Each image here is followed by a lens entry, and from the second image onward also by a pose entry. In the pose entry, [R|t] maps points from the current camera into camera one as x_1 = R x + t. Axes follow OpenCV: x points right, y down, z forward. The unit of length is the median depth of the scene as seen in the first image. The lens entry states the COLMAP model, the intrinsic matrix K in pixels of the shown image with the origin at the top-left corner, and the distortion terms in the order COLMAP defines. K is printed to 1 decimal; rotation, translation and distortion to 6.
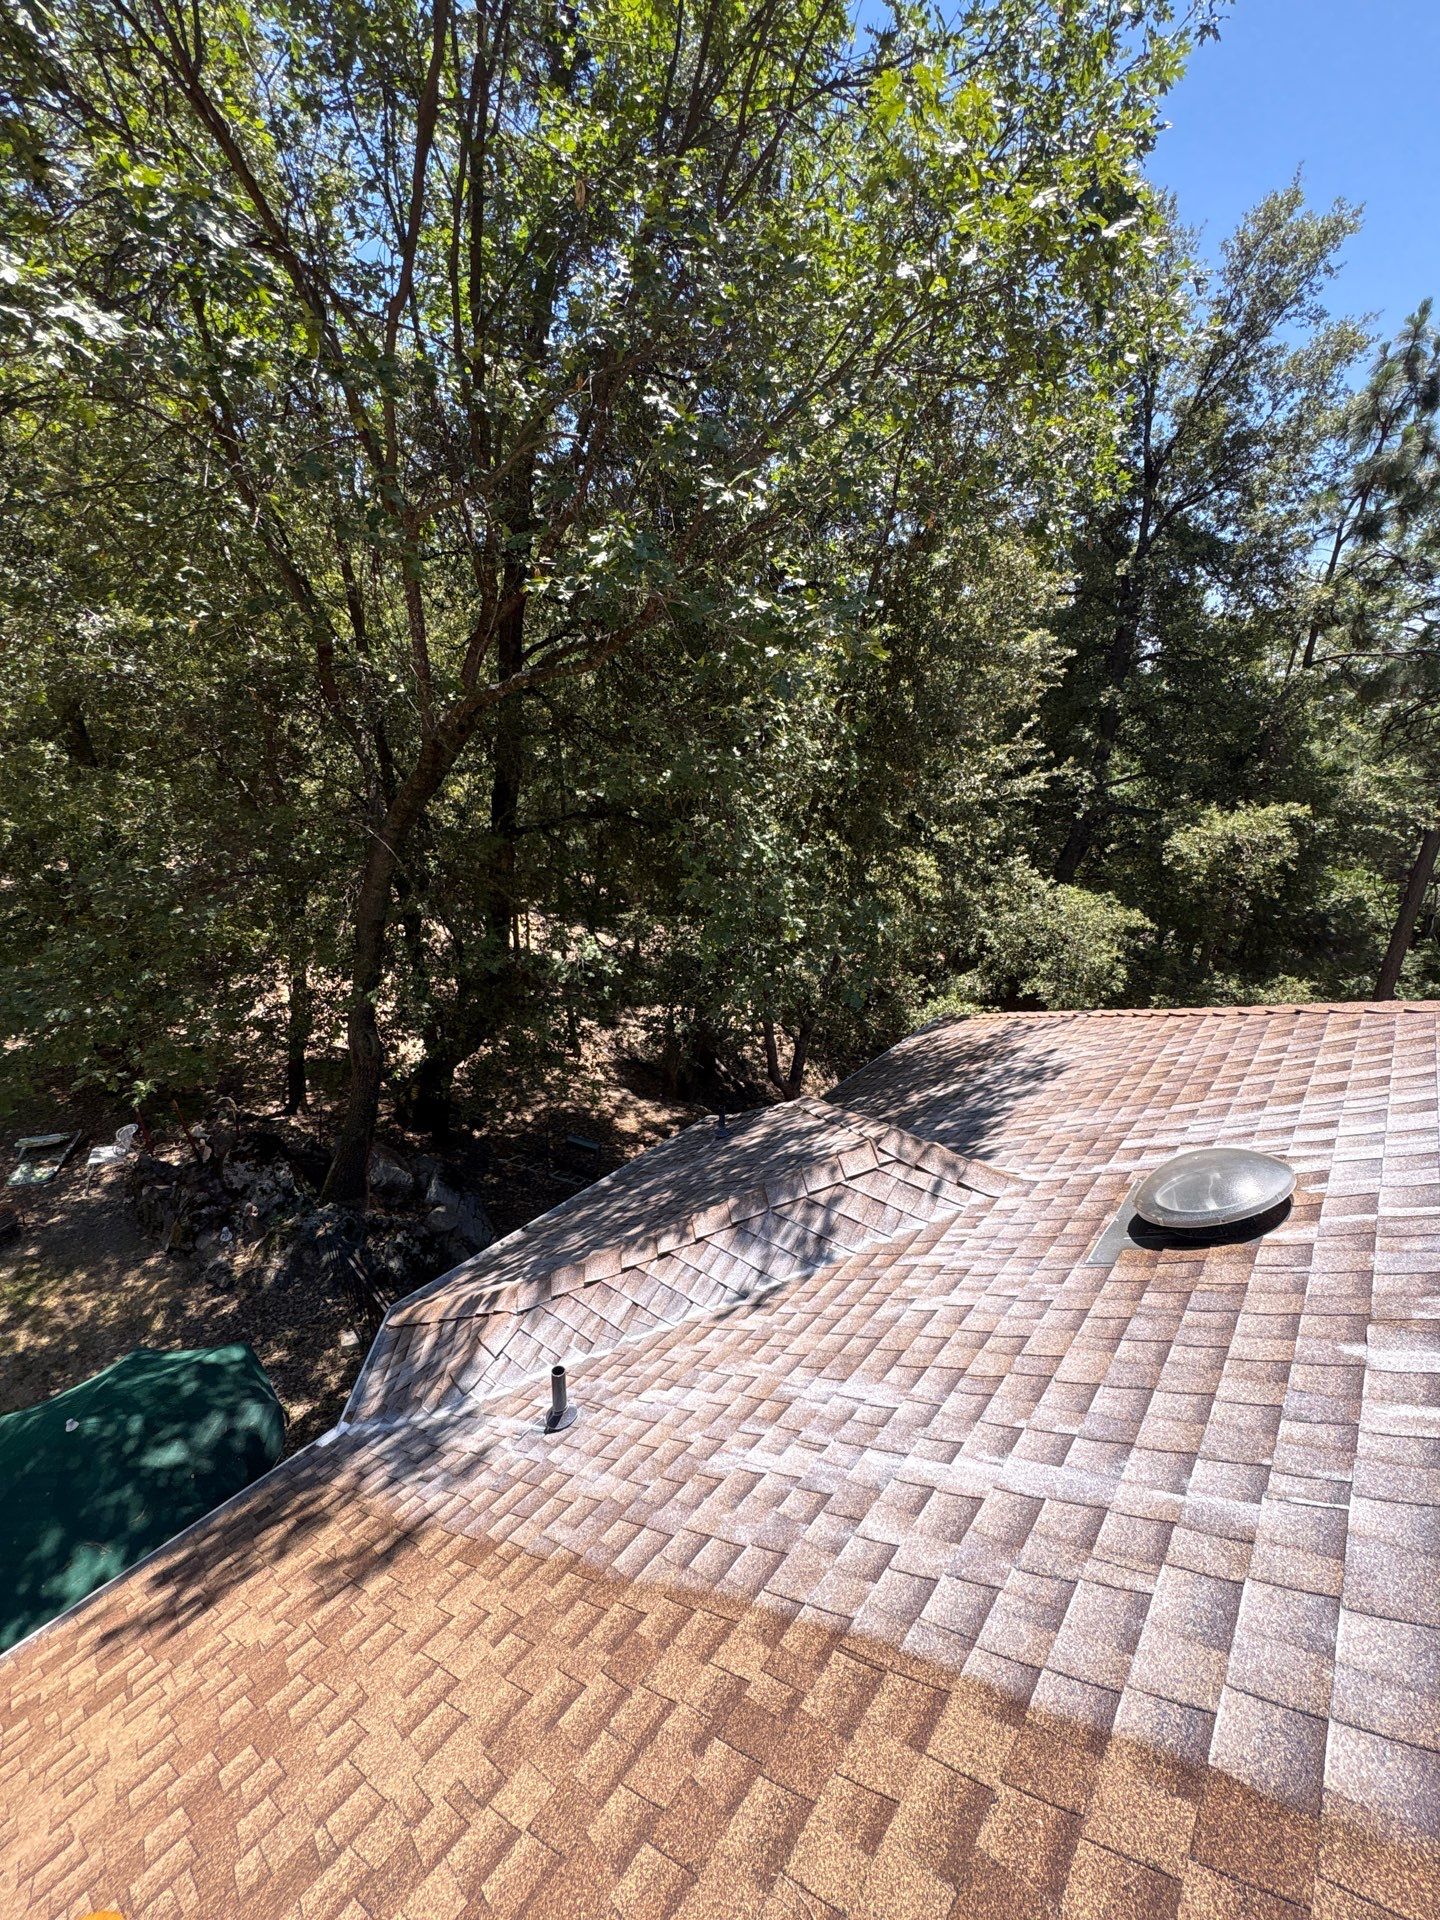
lens RADIAL K [[764.6, 0, 720.0], [0, 764.6, 960.0], [0, 0, 1]] dist [0.001511, 0.000082]
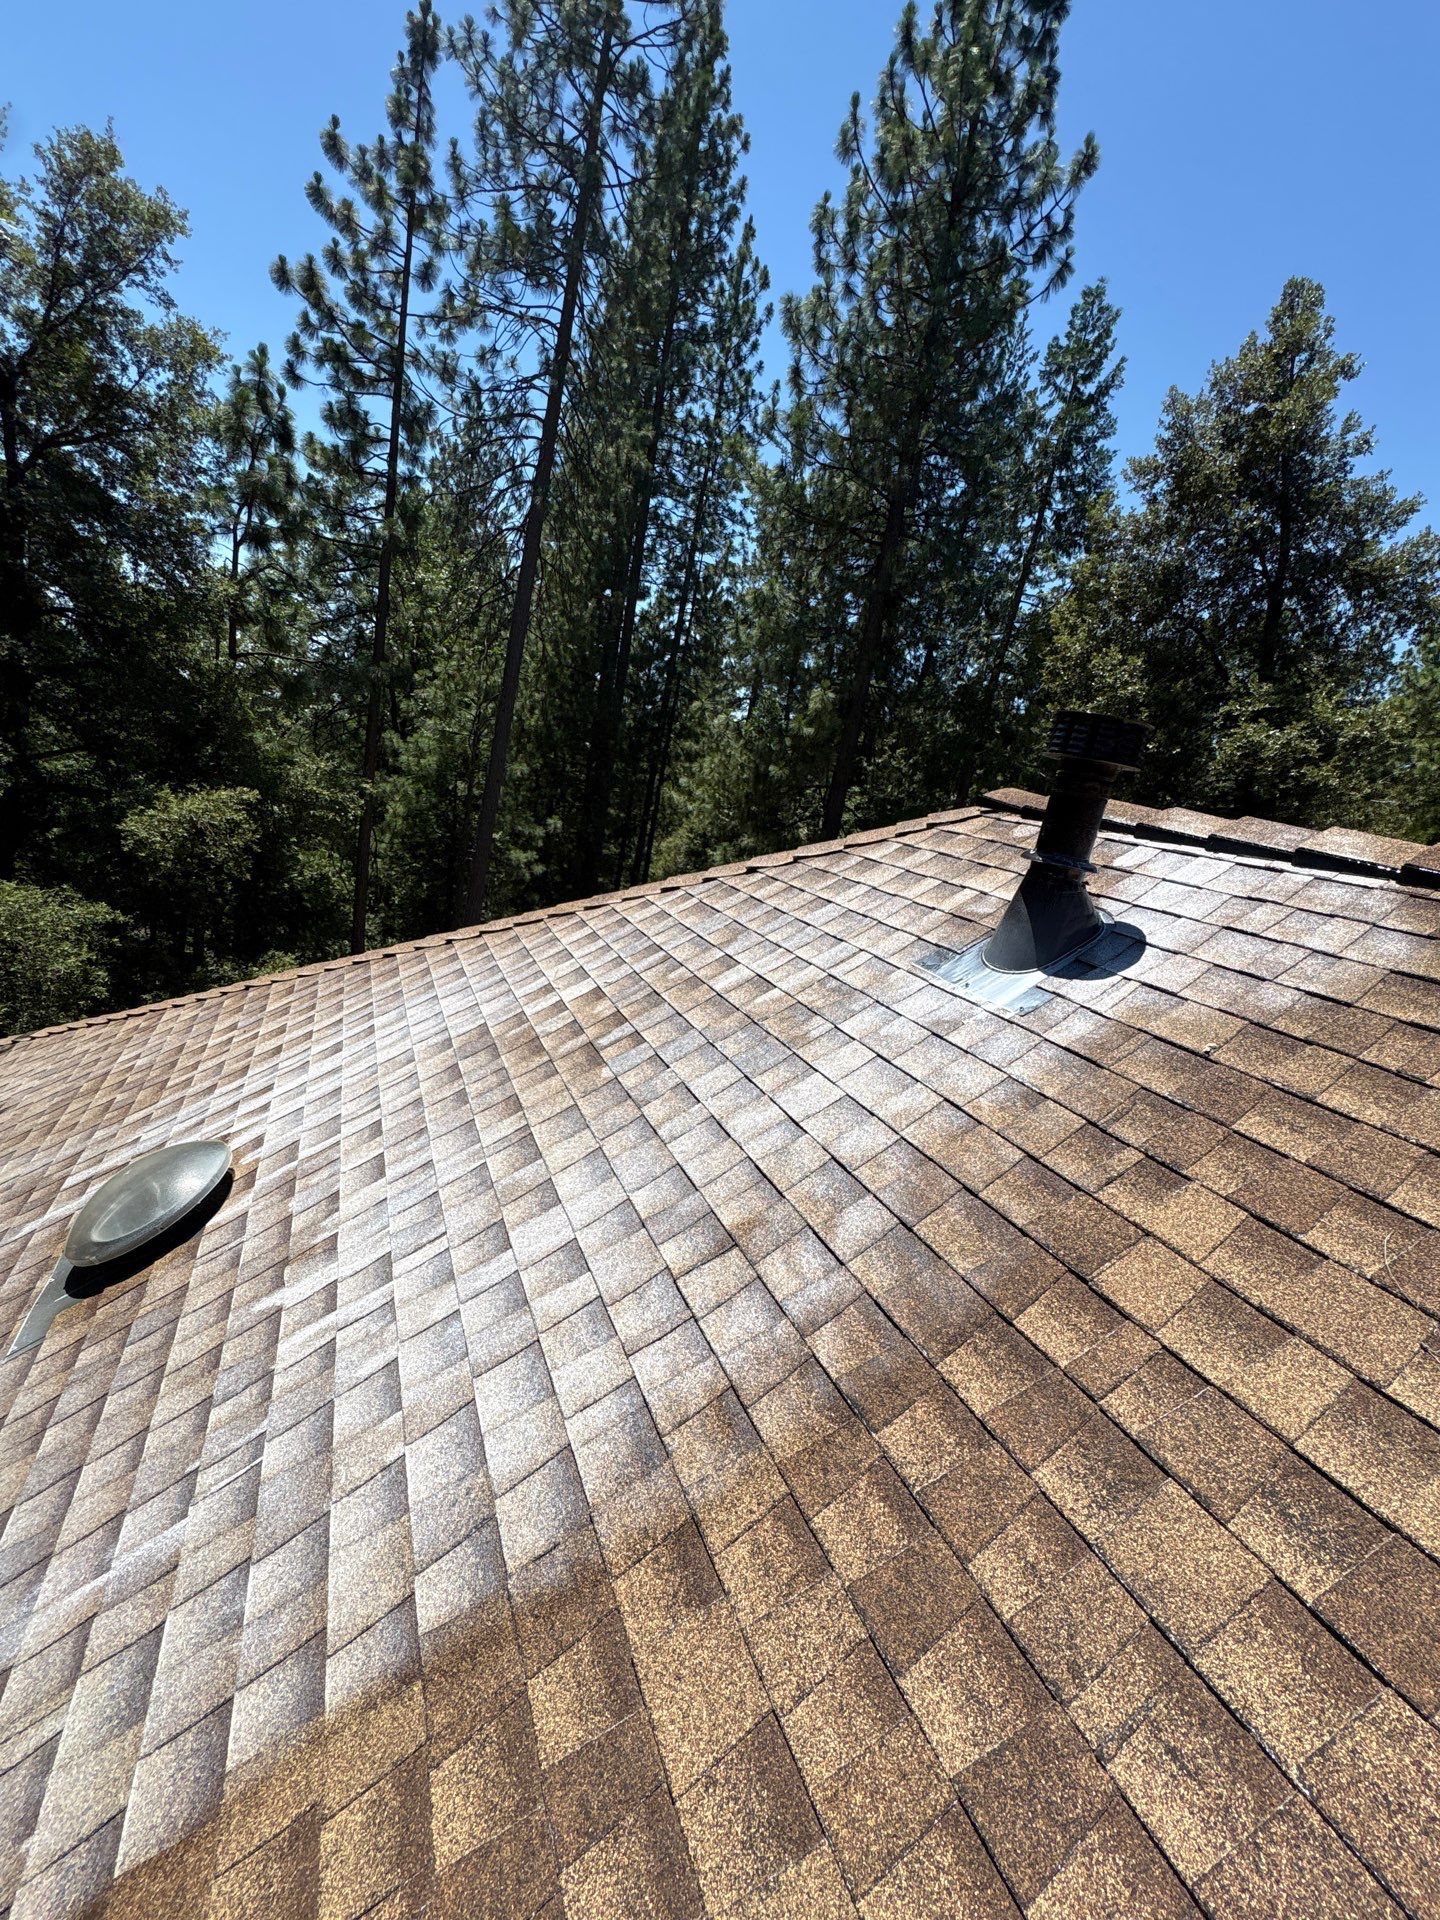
lens RADIAL K [[761.8, 0, 720.4], [0, 761.8, 964.4], [0, 0, 1]] dist [0.000015, -0.000526]
pose [[0.400373, -0.165978, 0.901195, 0.027534], [0.141967, 0.982820, 0.117940, 0.001953], [-0.905288, 0.080720, 0.417058, -0.006377]]
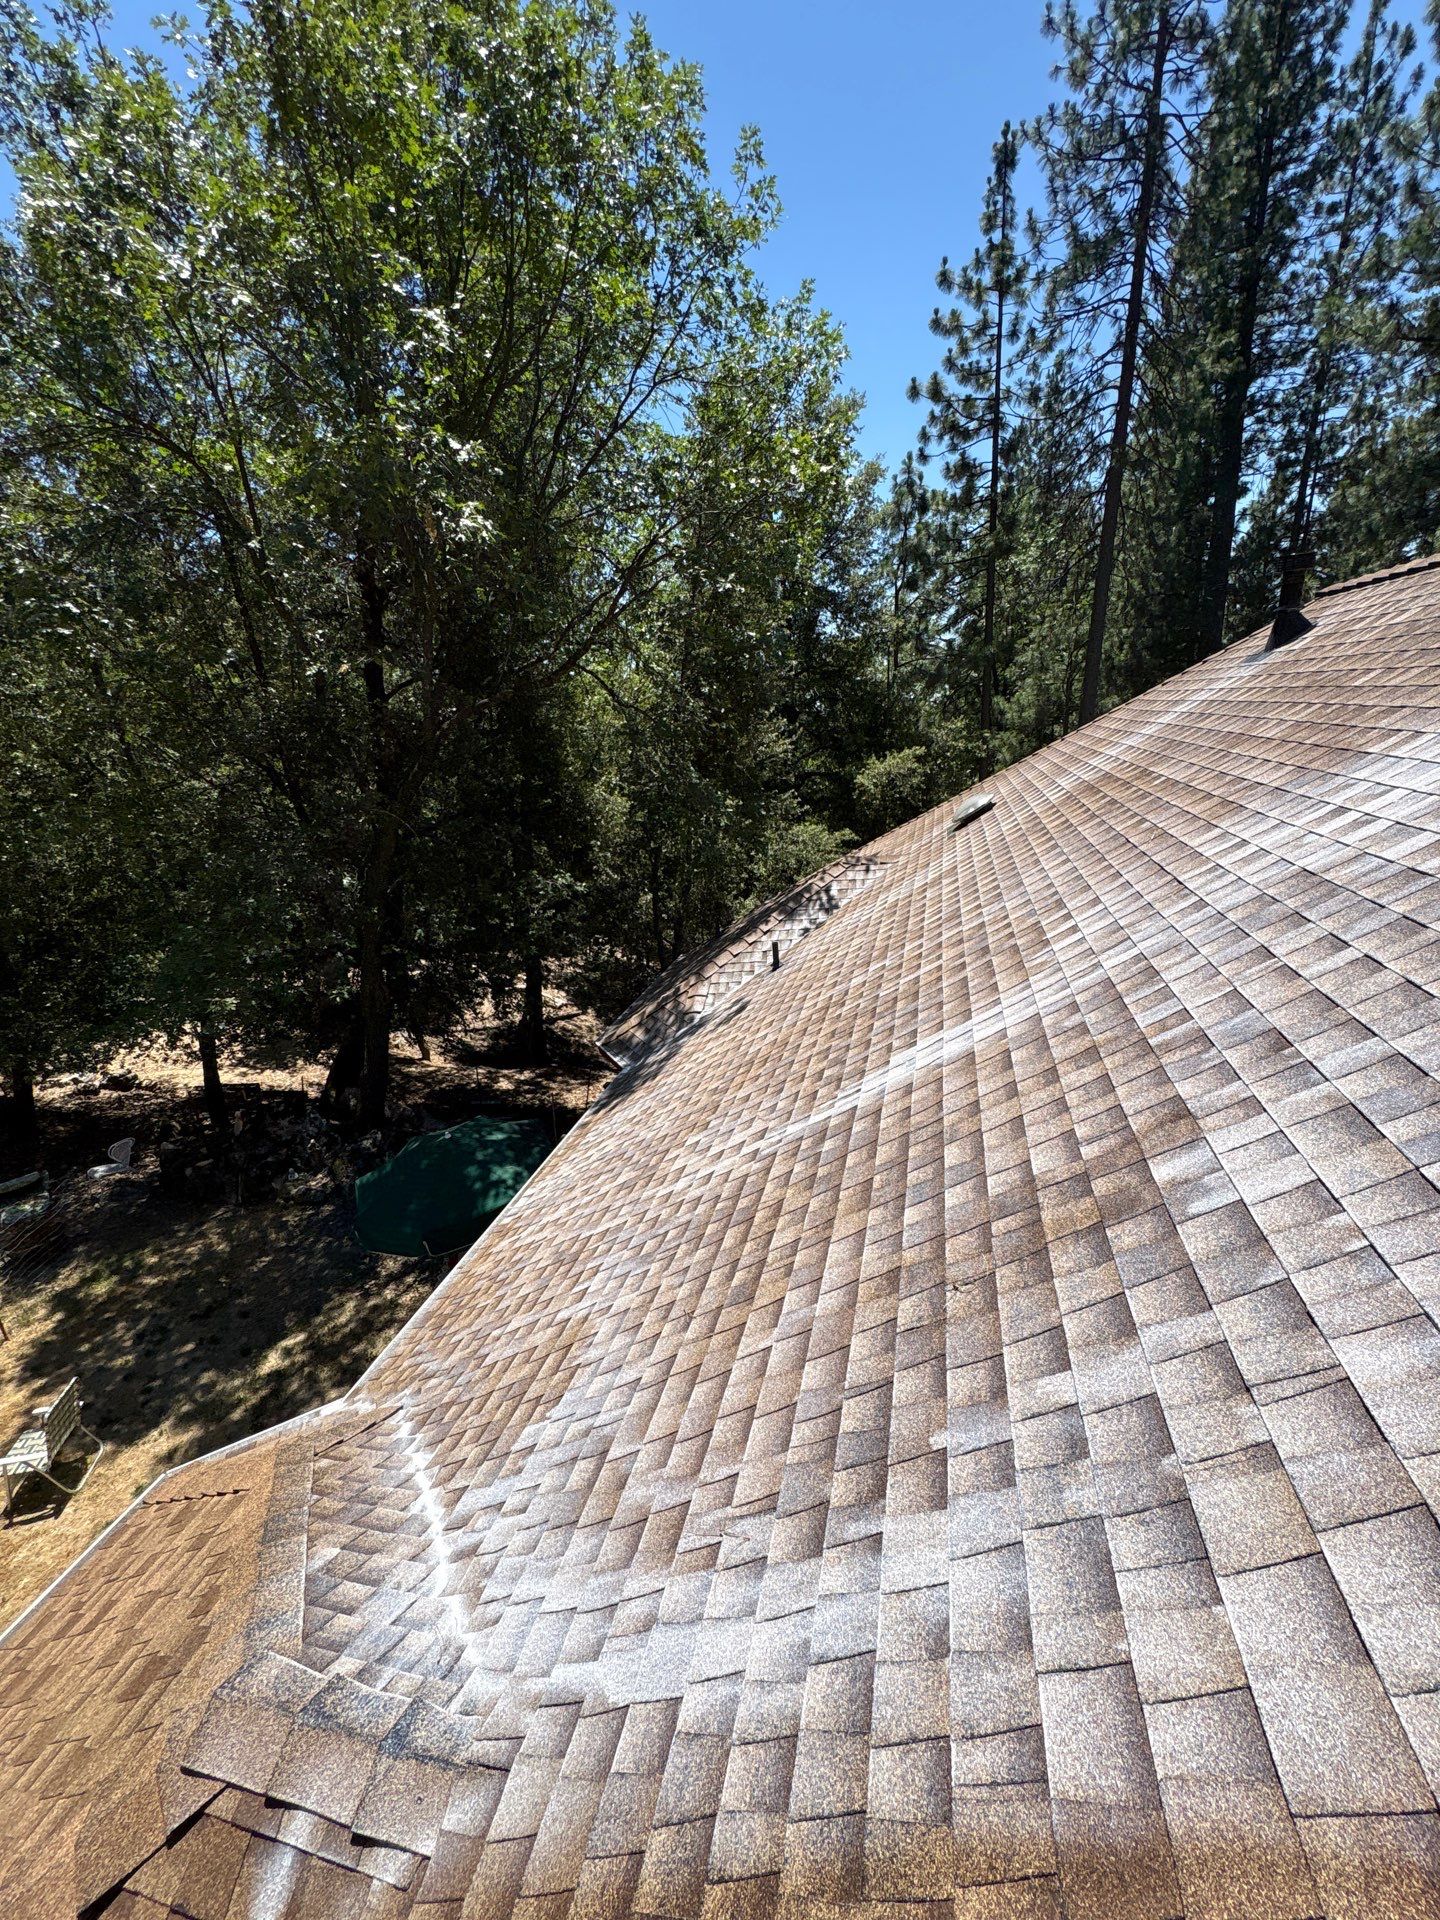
lens RADIAL K [[764.7, 0, 722.8], [0, 764.7, 965.2], [0, 0, 1]] dist [0.002648, -0.000908]
pose [[0.896756, -0.210094, 0.389474, -0.332544], [0.228628, 0.973513, -0.001269, 0.146429], [-0.378891, 0.090183, 0.921037, -0.288984]]
